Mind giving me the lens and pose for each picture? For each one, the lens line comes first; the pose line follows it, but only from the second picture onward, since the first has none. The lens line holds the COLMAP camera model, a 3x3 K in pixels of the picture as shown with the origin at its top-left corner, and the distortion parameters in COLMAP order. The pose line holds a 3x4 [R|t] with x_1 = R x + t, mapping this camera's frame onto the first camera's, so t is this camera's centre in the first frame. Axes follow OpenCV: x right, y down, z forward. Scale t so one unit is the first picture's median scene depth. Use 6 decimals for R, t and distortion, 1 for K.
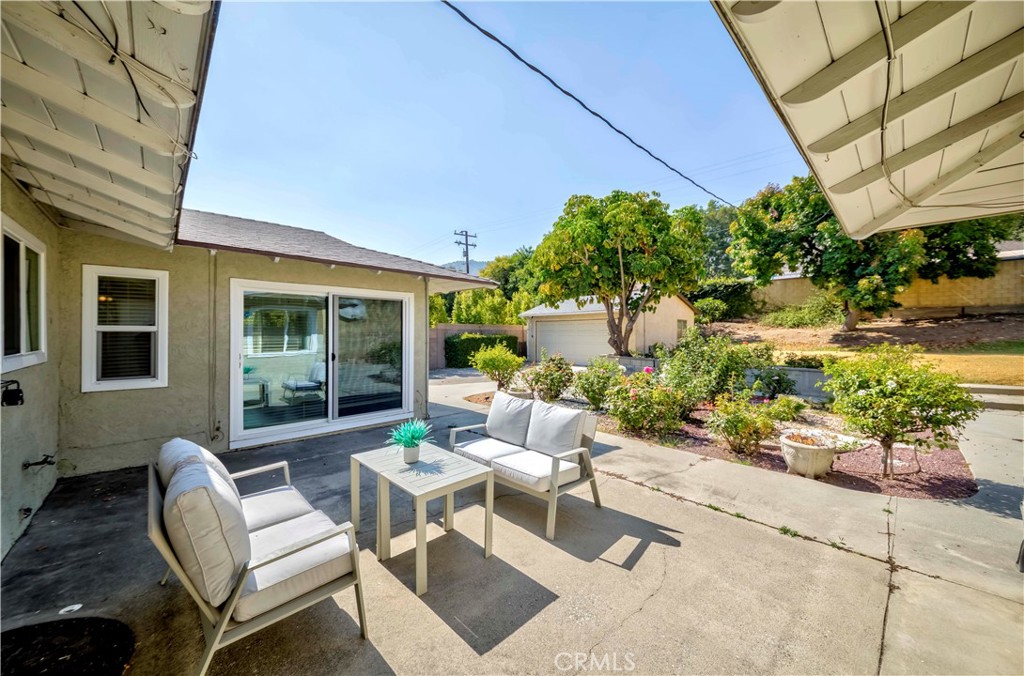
lens RADIAL K [[379.7, 0, 513.0], [0, 379.7, 332.4], [0, 0, 1]] dist [-0.009238, -0.000352]
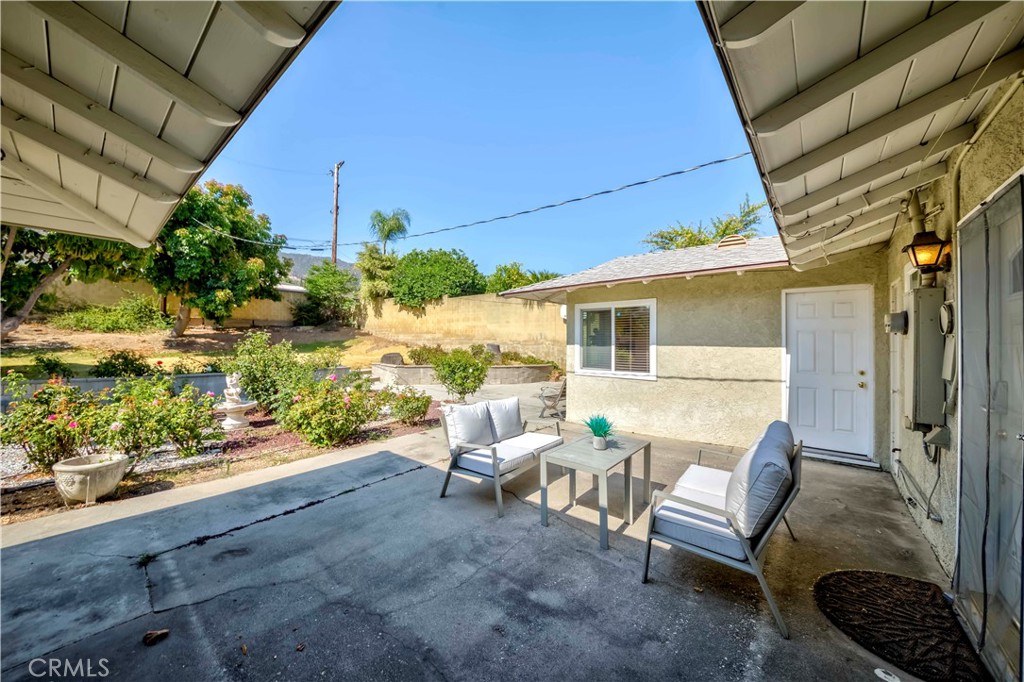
lens RADIAL K [[359.9, 0, 511.2], [0, 359.9, 342.3], [0, 0, 1]] dist [0.000383, 0.000139]
pose [[-0.119554, -0.007749, 0.992797, -0.211530], [-0.006744, 0.999953, 0.006993, -0.001679], [-0.992805, -0.005859, -0.119600, 0.218684]]
